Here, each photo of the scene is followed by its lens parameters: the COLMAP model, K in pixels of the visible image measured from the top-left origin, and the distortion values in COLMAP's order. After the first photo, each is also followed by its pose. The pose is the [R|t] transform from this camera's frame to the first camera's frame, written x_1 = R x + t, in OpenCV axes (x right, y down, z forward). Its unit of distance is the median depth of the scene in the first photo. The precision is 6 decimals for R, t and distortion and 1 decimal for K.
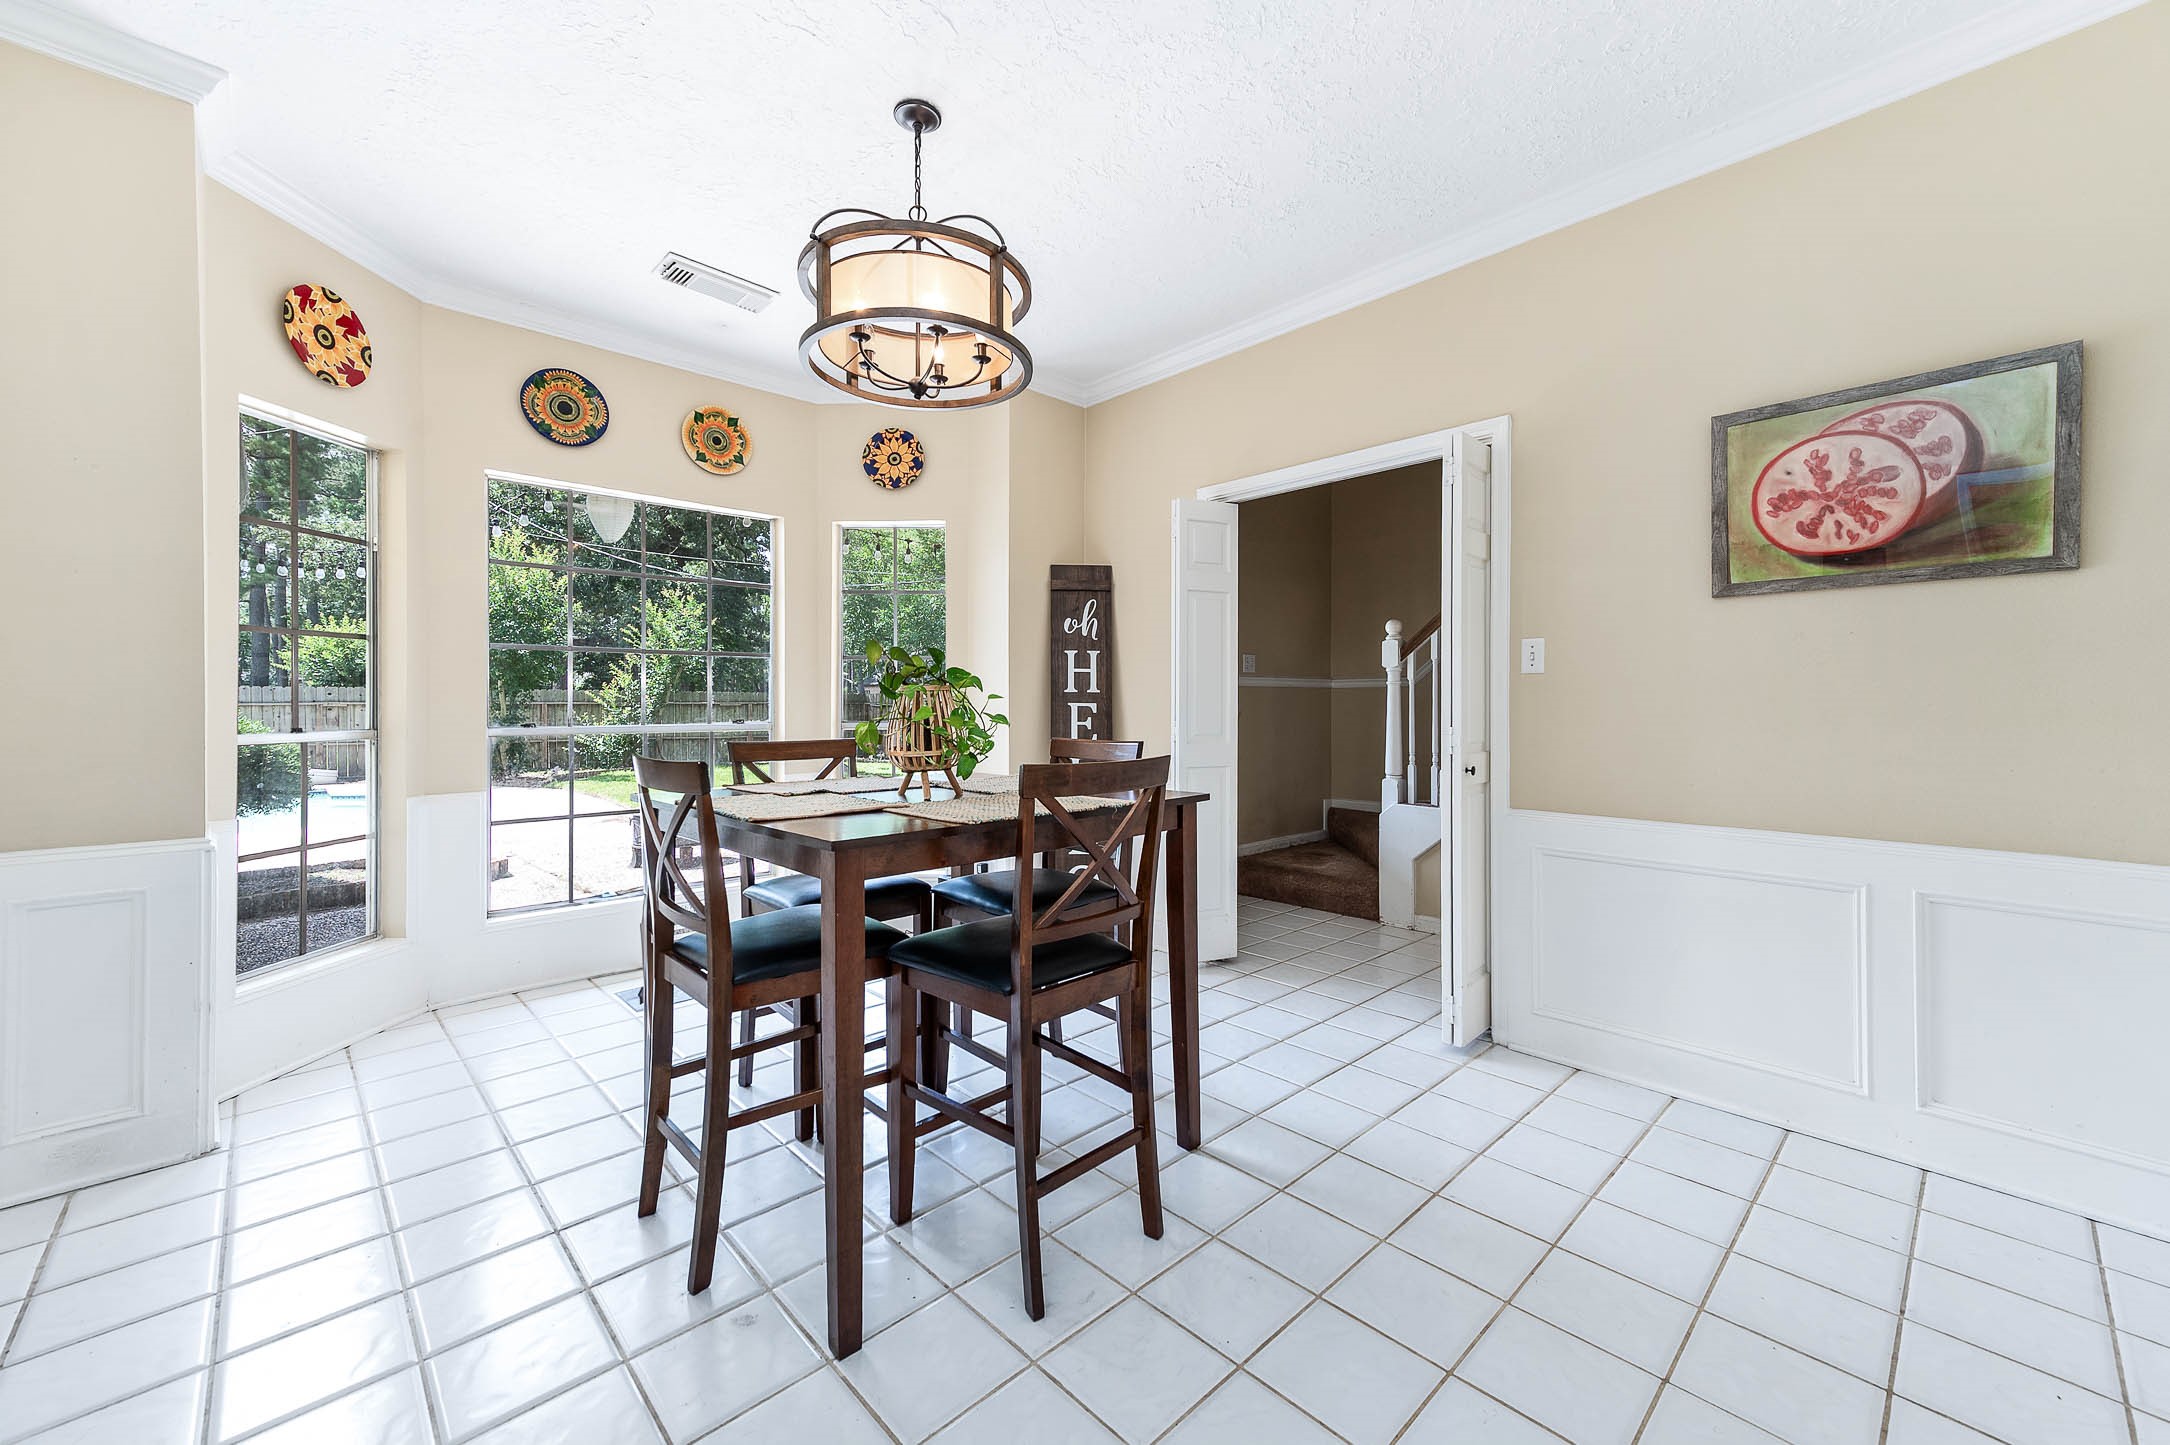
lens RADIAL K [[847.4, 0, 1082.3], [0, 847.4, 698.1], [0, 0, 1]] dist [0.019333, 0.000373]
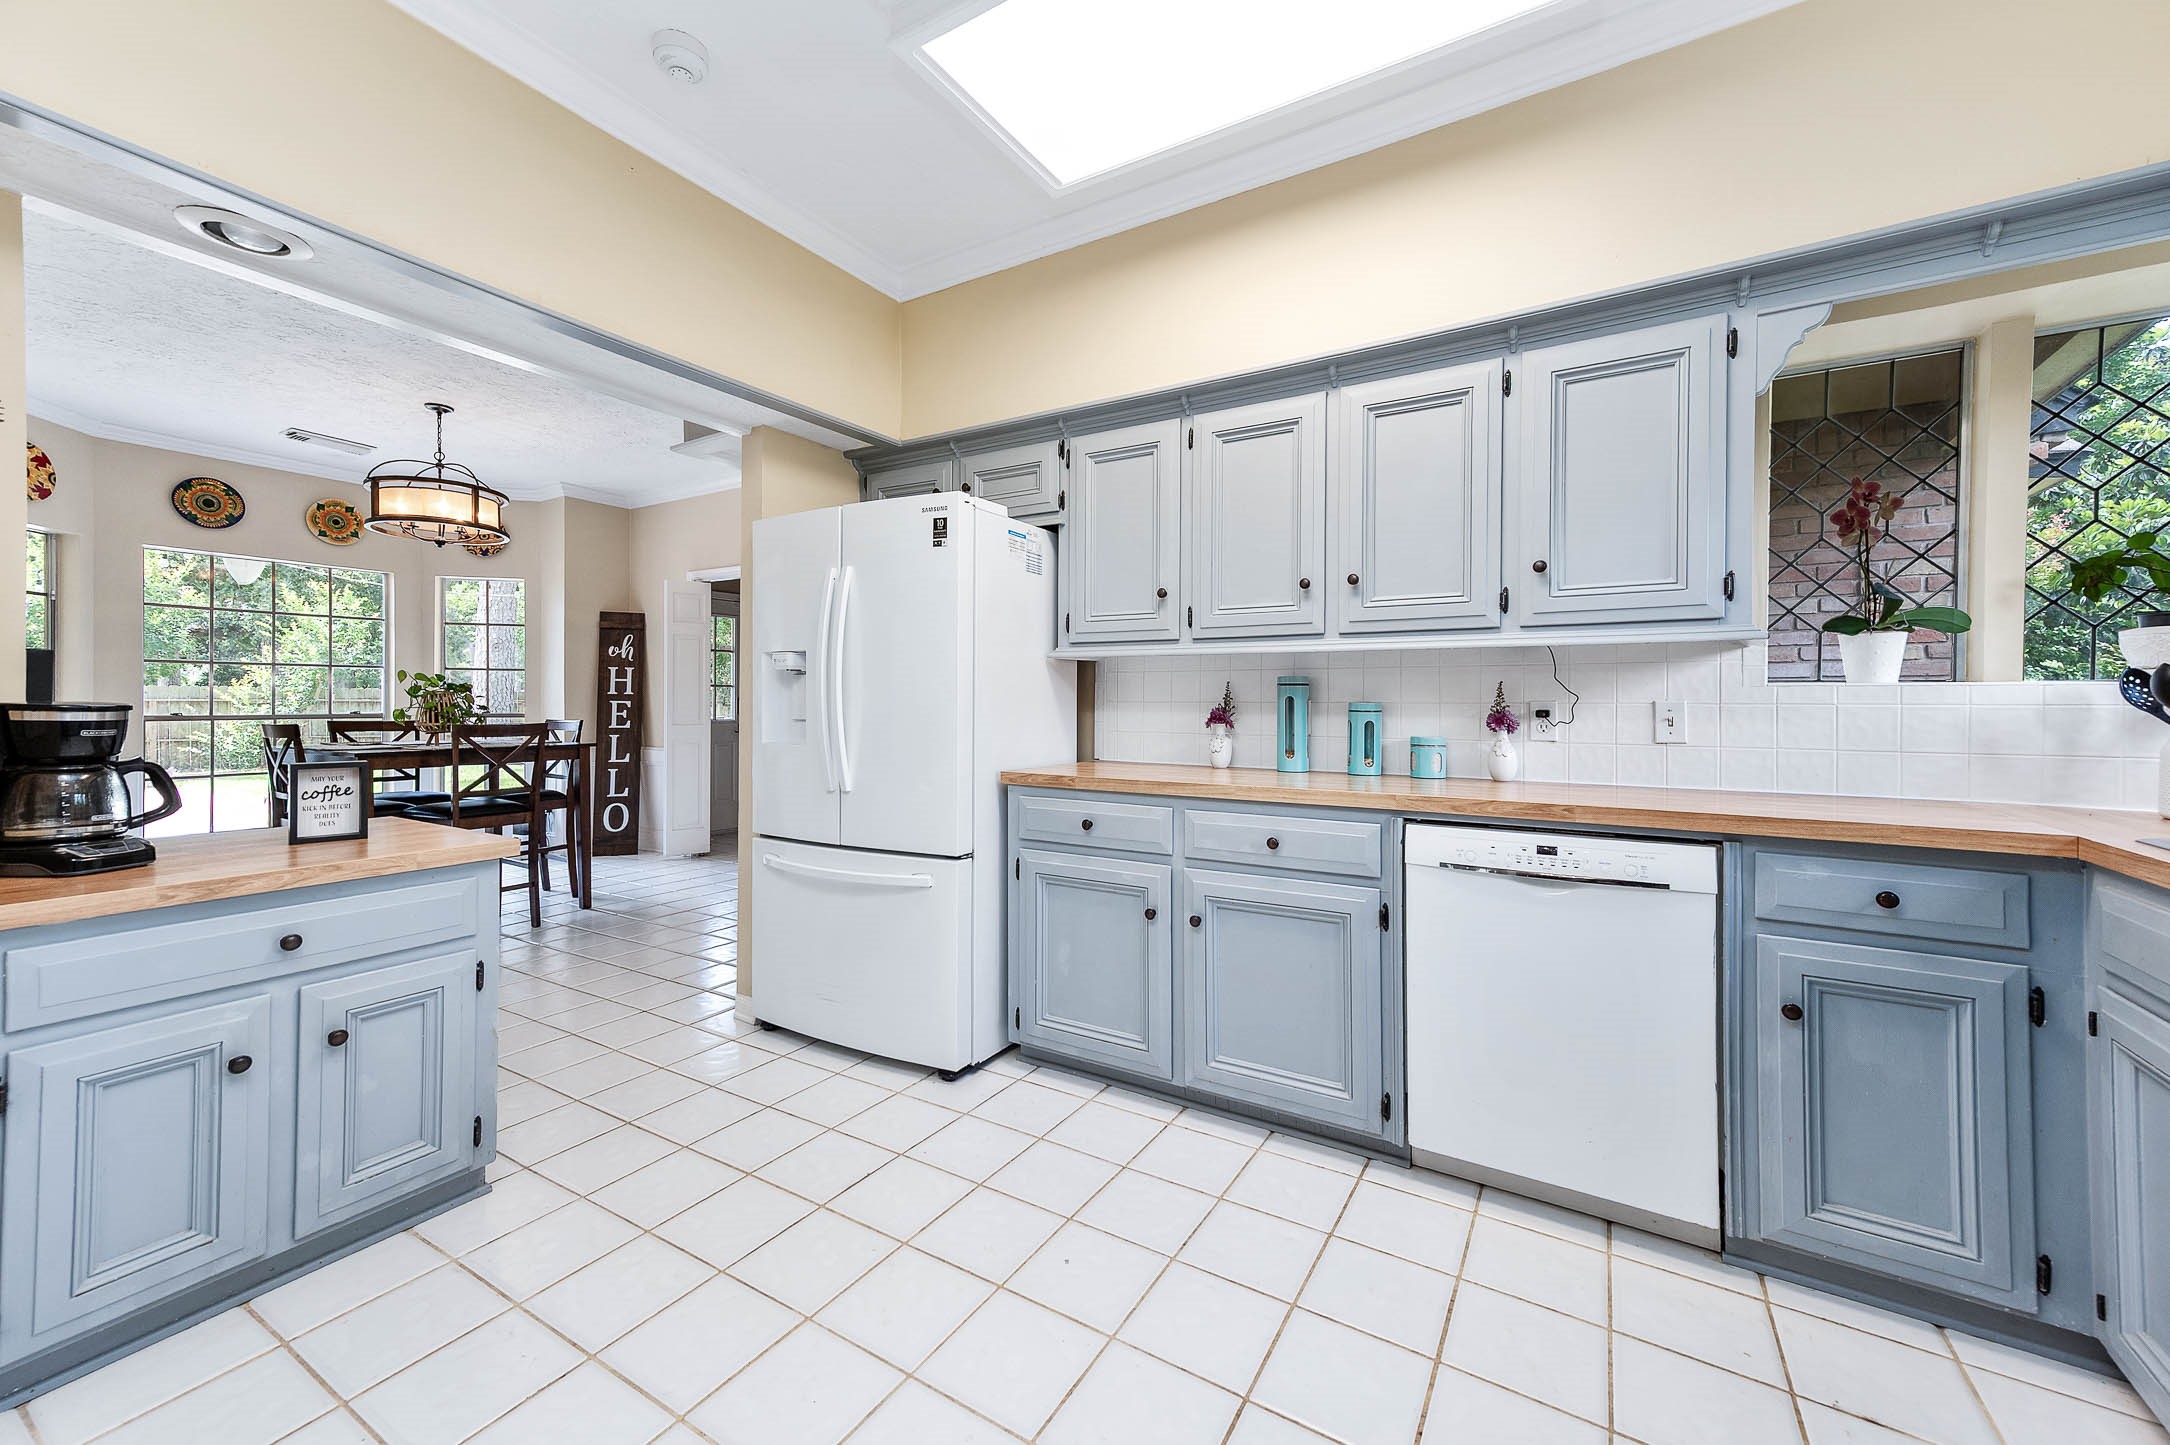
lens RADIAL K [[847.4, 0, 1082.3], [0, 847.4, 698.1], [0, 0, 1]] dist [0.019333, 0.000373]
pose [[0.964501, 0.002801, 0.264065, 0.407352], [-0.002969, 0.999996, 0.000240, -0.002283], [-0.264063, -0.001016, 0.964505, -0.746540]]
